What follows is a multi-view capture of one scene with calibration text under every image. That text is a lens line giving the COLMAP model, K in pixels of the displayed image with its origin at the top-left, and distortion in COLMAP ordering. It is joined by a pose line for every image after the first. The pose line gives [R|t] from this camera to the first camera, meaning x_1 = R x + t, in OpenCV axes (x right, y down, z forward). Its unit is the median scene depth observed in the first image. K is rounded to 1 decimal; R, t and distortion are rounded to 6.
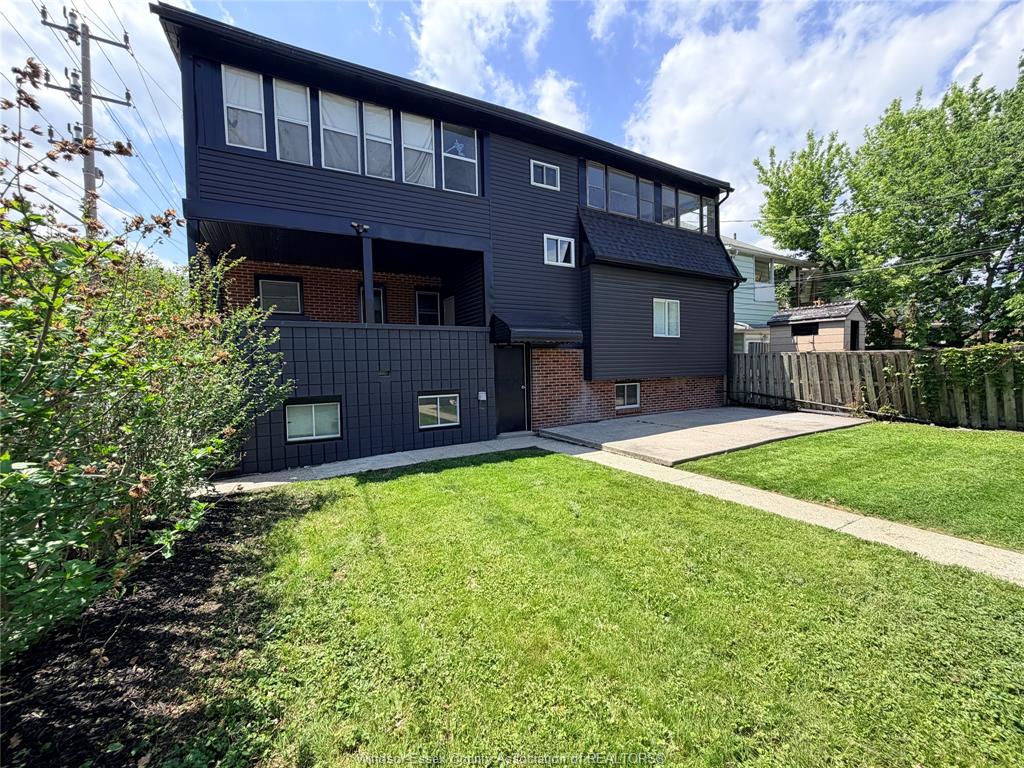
lens RADIAL K [[413.7, 0, 512.0], [0, 413.7, 384.0], [0, 0, 1]] dist [0.001702, 0.000126]
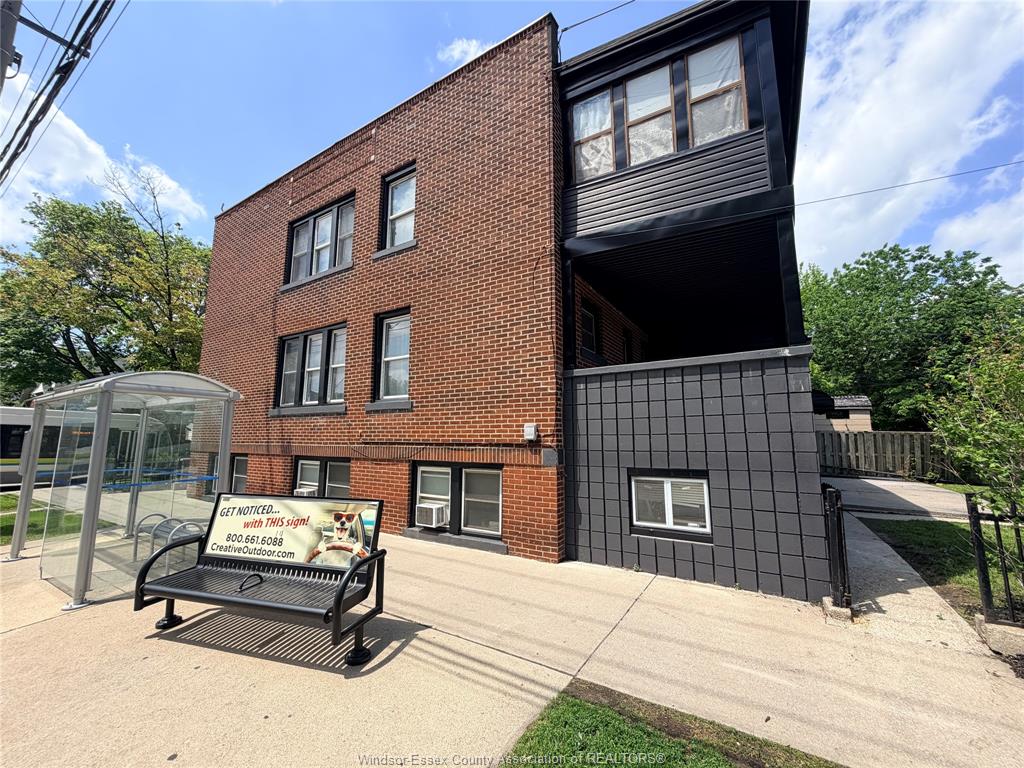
lens RADIAL K [[413.7, 0, 512.0], [0, 413.7, 384.0], [0, 0, 1]] dist [0.001702, 0.000126]
pose [[0.876380, 0.088569, 0.473407, -0.906906], [-0.000663, 0.983166, -0.182713, 0.015749], [-0.481621, 0.159812, 0.861685, 0.389660]]
